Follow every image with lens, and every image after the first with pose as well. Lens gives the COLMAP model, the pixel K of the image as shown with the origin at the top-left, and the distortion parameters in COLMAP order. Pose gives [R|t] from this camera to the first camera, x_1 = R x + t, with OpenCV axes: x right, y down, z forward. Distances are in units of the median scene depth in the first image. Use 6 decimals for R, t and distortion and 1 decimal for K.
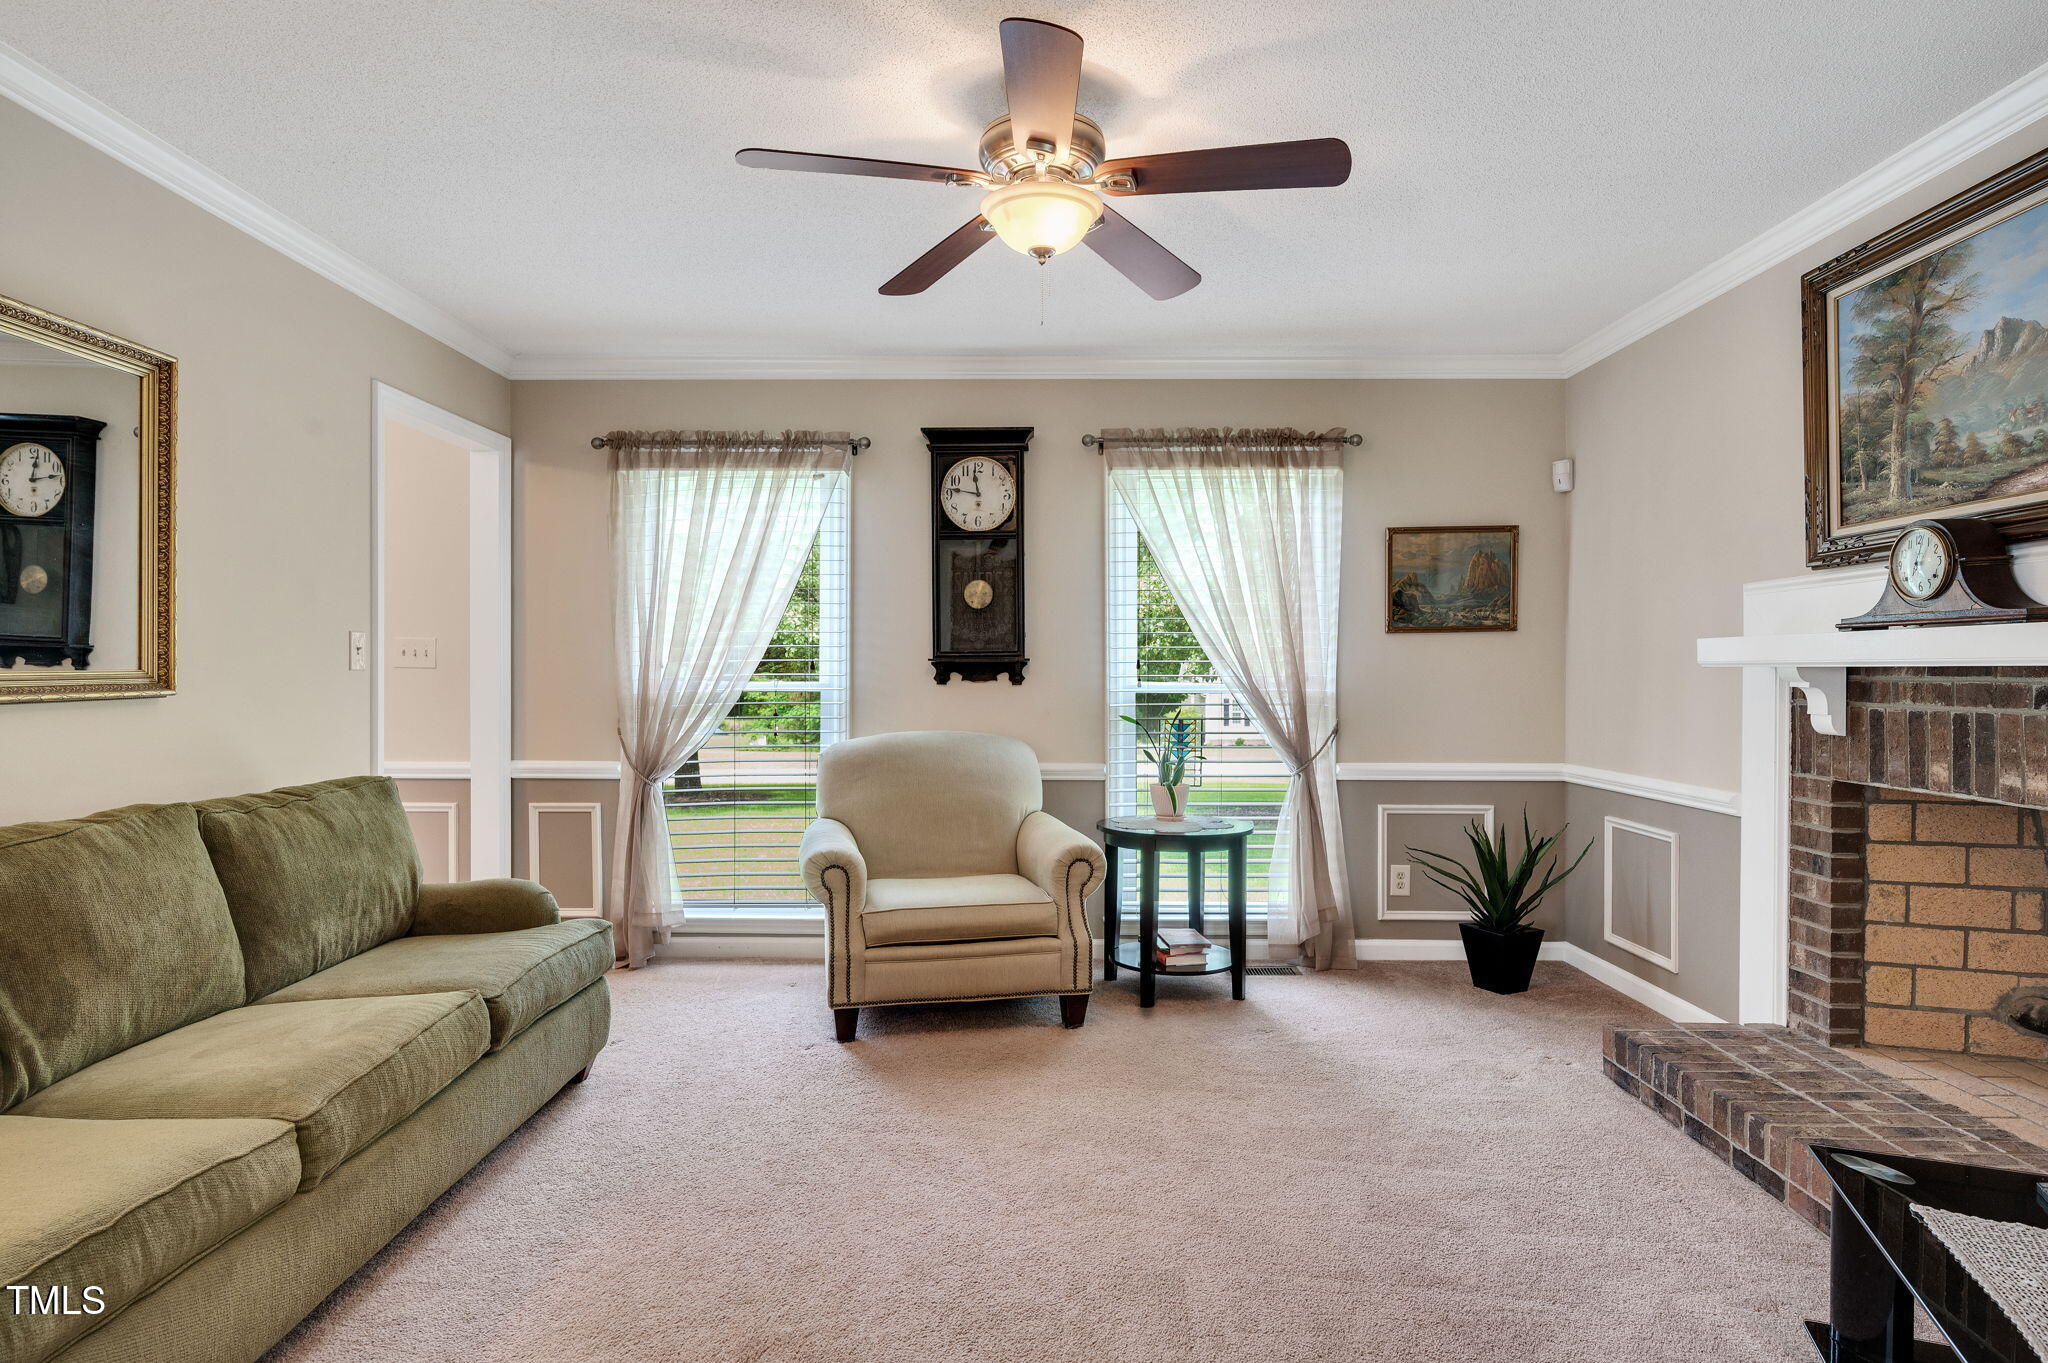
lens RADIAL K [[1217.4, 0, 1032.4], [0, 1217.4, 678.2], [0, 0, 1]] dist [-0.002589, -0.001261]
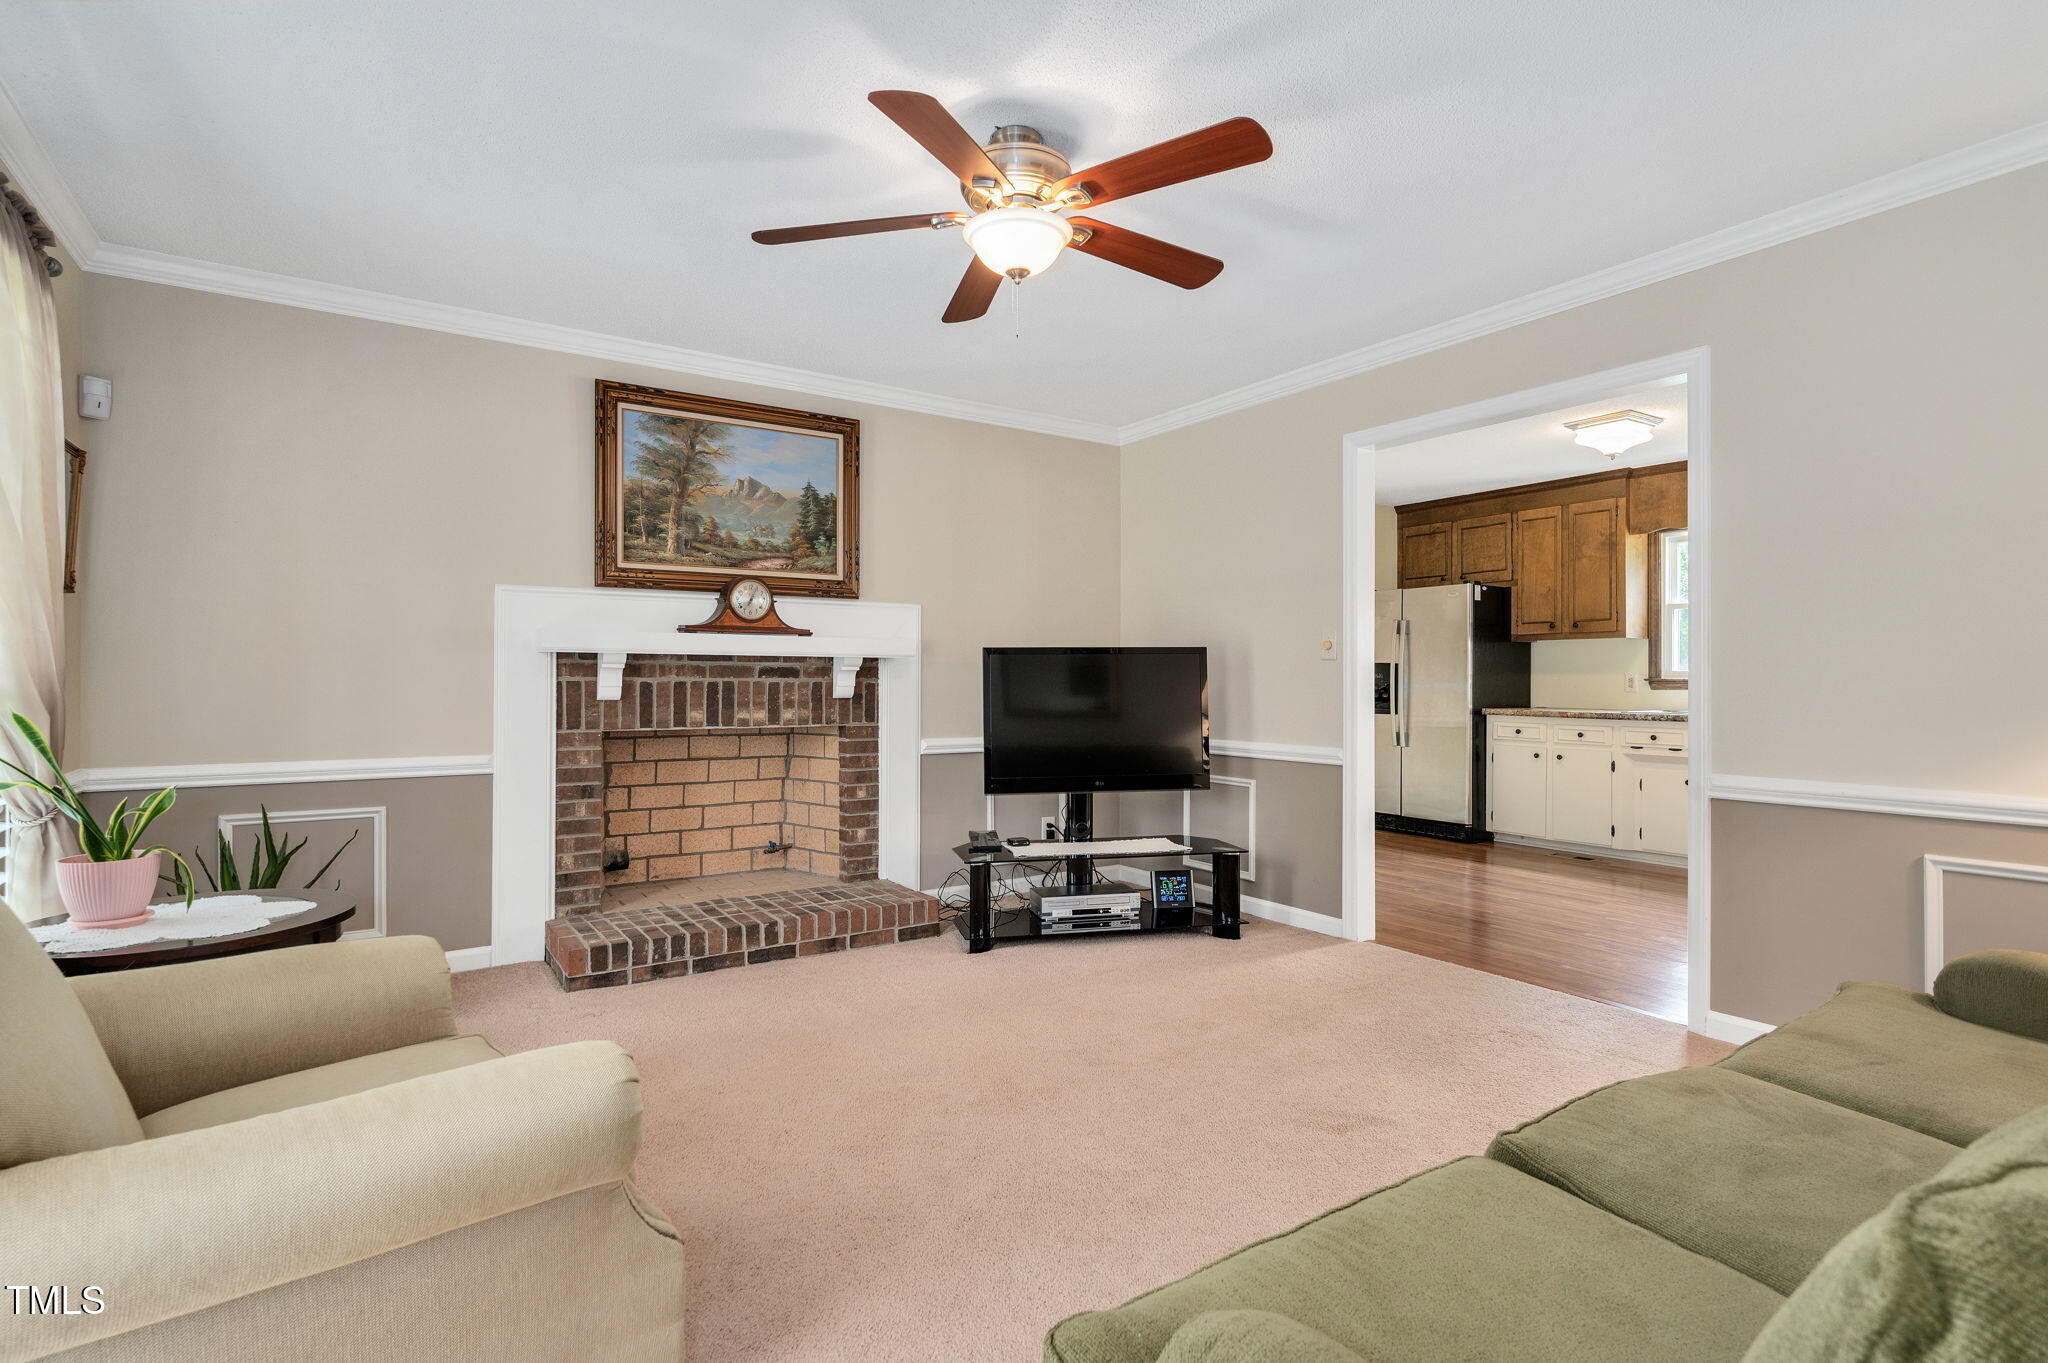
lens RADIAL K [[1012.6, 0, 1039.2], [0, 1012.6, 677.4], [0, 0, 1]] dist [0.001978, -0.000270]
pose [[-0.592013, -0.000379, 0.805929, -0.696235], [0.002126, 0.999996, 0.002032, 0.019361], [-0.805926, 0.002916, -0.592009, 1.414738]]
